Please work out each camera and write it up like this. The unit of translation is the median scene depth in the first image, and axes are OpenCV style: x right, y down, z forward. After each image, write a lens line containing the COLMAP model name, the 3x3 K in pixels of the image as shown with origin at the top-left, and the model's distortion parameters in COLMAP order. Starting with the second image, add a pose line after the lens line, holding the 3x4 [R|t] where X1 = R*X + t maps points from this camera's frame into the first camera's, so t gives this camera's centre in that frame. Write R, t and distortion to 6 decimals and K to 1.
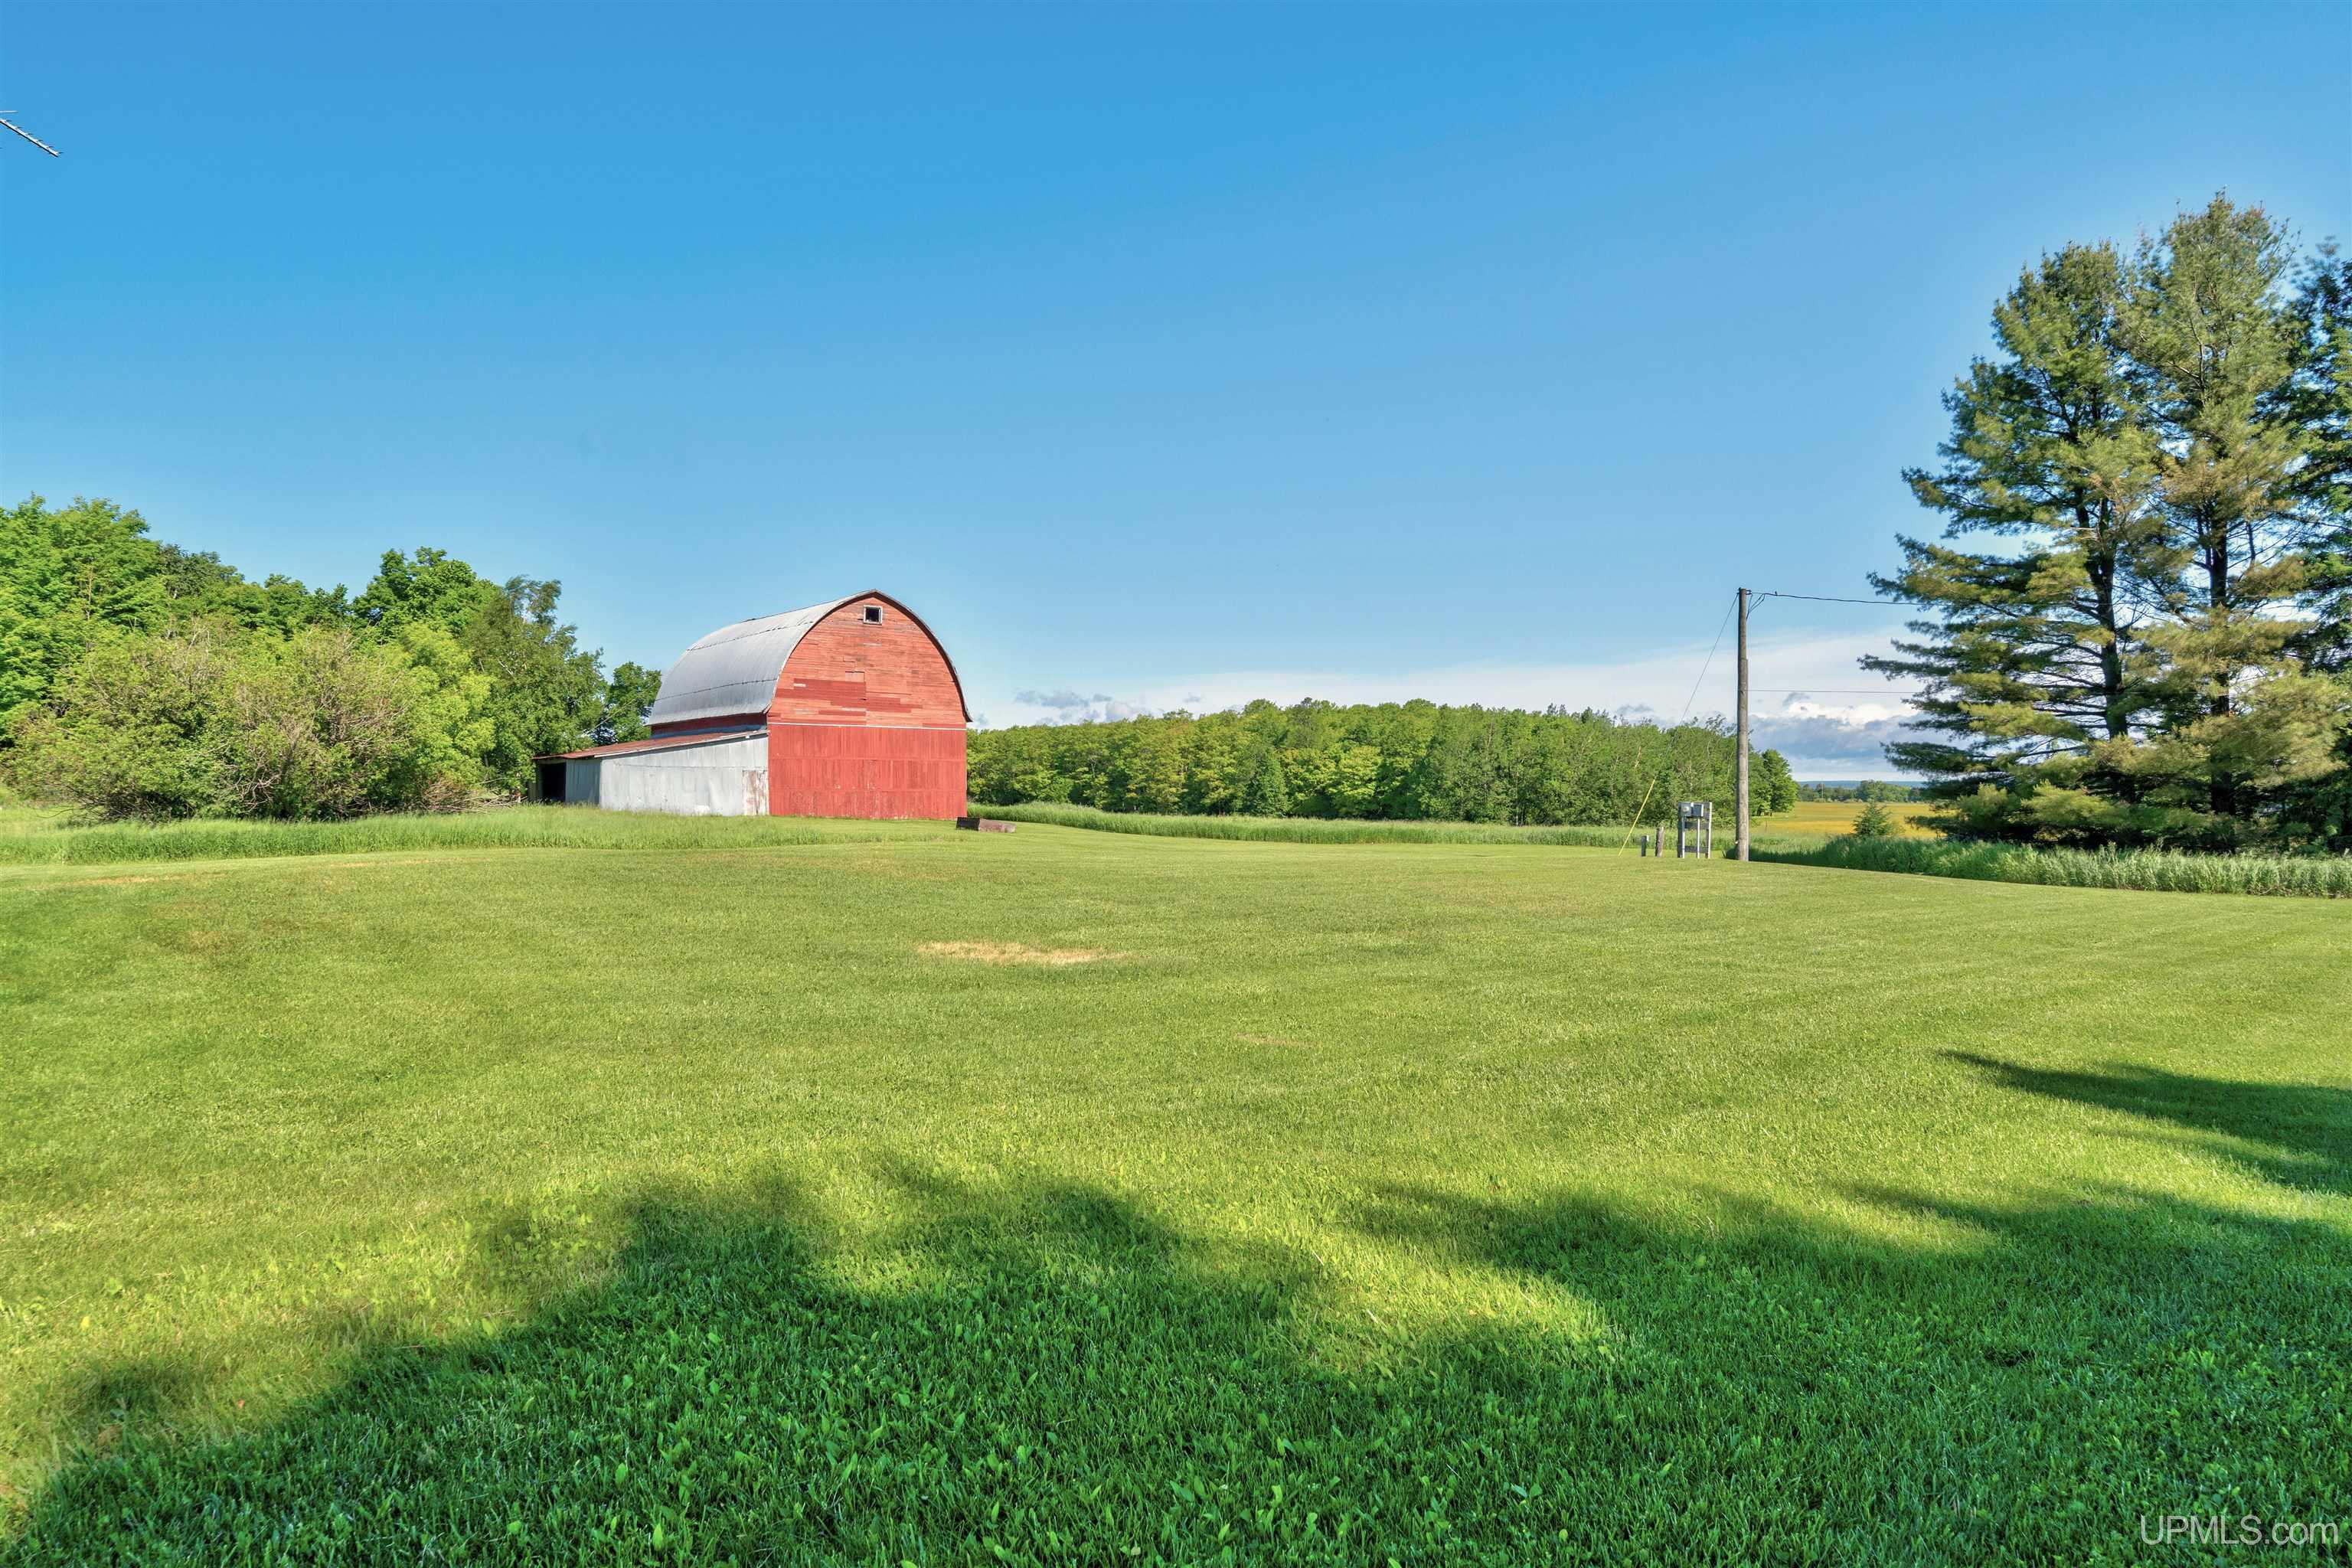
lens RADIAL K [[1356.1, 0, 1174.8], [0, 1356.1, 781.9], [0, 0, 1]] dist [-0.000368, -0.000145]
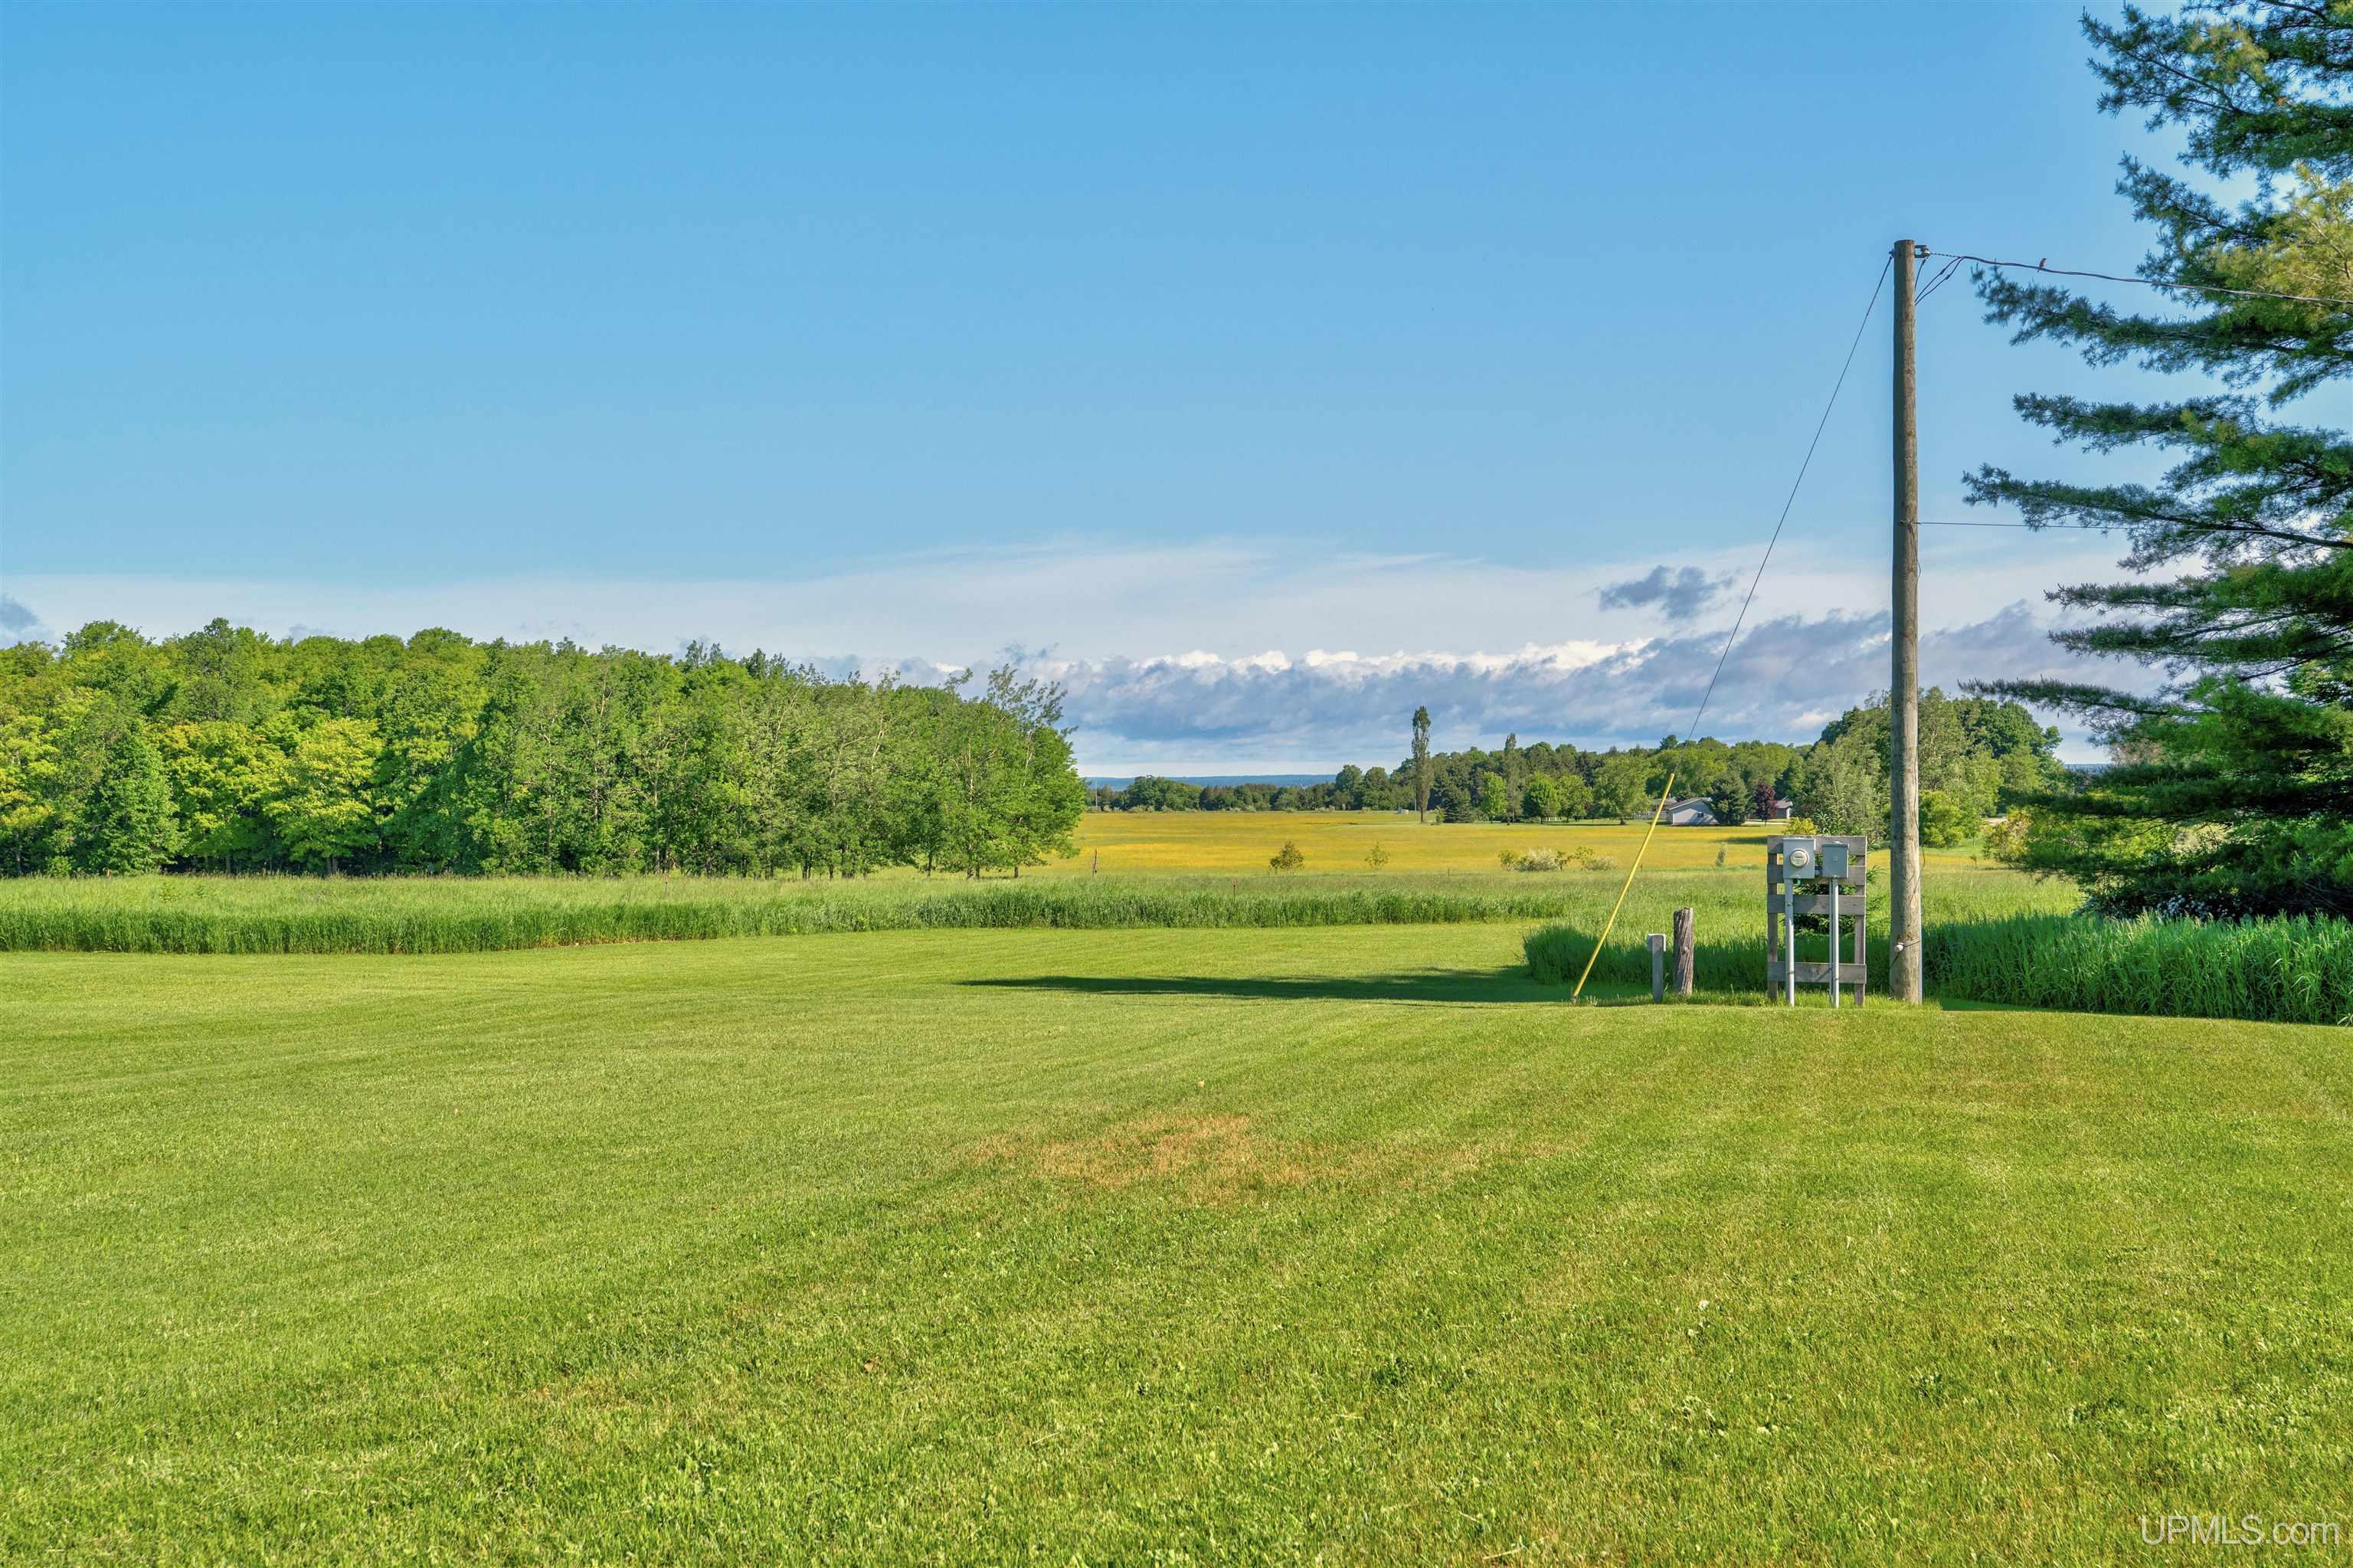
lens RADIAL K [[2245.2, 0, 1180.1], [0, 2245.2, 771.6], [0, 0, 1]] dist [-0.011306, 0.000000]
pose [[0.863280, -0.009469, 0.504637, -0.011651], [0.012504, 0.999918, -0.002629, -0.000376], [-0.504571, 0.008579, 0.863327, 0.133547]]
